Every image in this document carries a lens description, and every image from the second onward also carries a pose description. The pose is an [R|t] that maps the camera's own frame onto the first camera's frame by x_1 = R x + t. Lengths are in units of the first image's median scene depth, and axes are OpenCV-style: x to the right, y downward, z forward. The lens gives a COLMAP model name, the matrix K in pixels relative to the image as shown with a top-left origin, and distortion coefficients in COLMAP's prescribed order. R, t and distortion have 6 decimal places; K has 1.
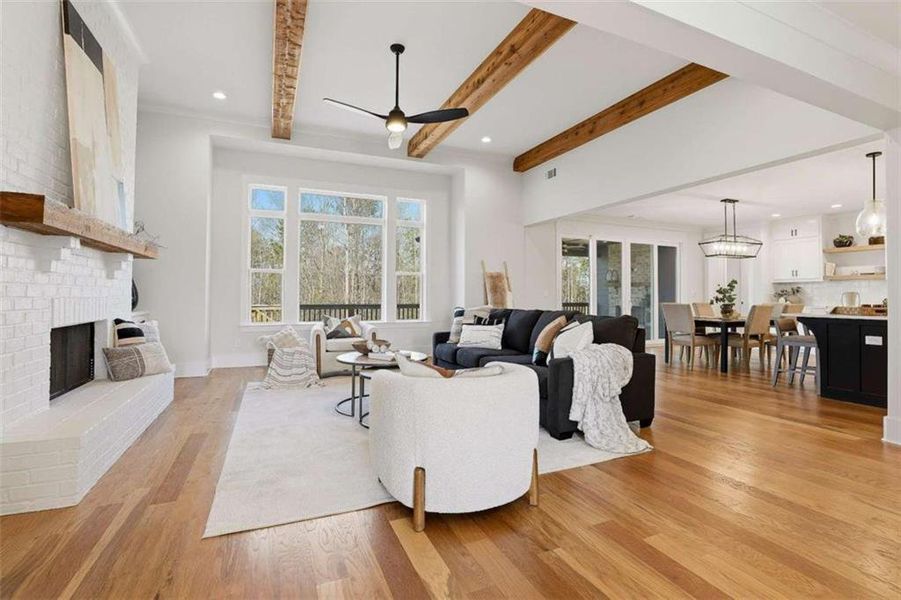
lens RADIAL K [[416.3, 0, 453.0], [0, 416.3, 288.7], [0, 0, 1]] dist [-0.038877, 0.009524]
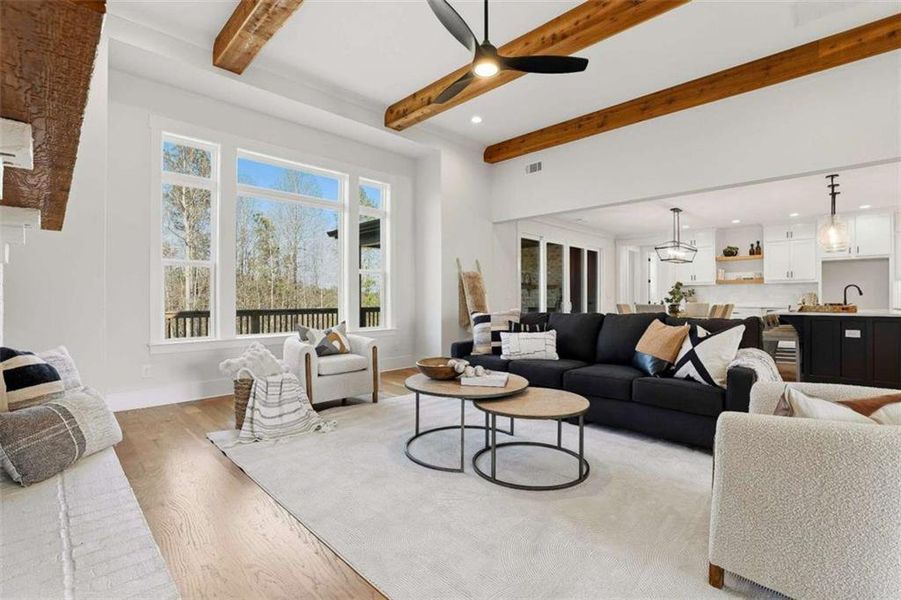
lens RADIAL K [[407.6, 0, 453.1], [0, 407.6, 297.6], [0, 0, 1]] dist [-0.028816, 0.003038]
pose [[0.930985, -0.004633, 0.365028, -0.301296], [-0.000739, 0.999894, 0.014575, 0.004375], [-0.365057, -0.013839, 0.930882, 0.227636]]
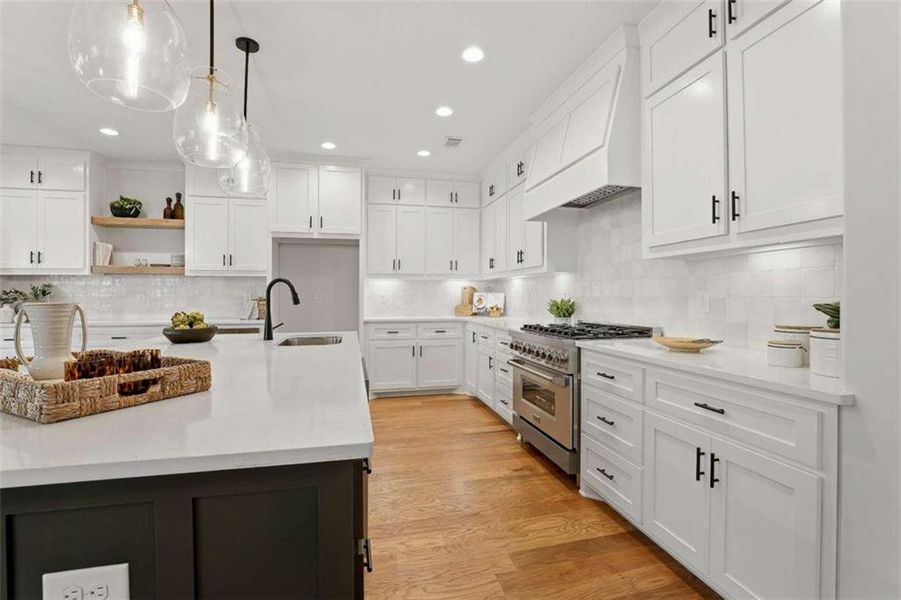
lens RADIAL K [[416.3, 0, 452.4], [0, 416.3, 297.6], [0, 0, 1]] dist [-0.038877, 0.009524]
pose [[0.183275, -0.007939, 0.983030, 0.583858], [-0.014960, 0.999829, 0.010864, -0.001415], [-0.982948, -0.016697, 0.183125, 0.528449]]
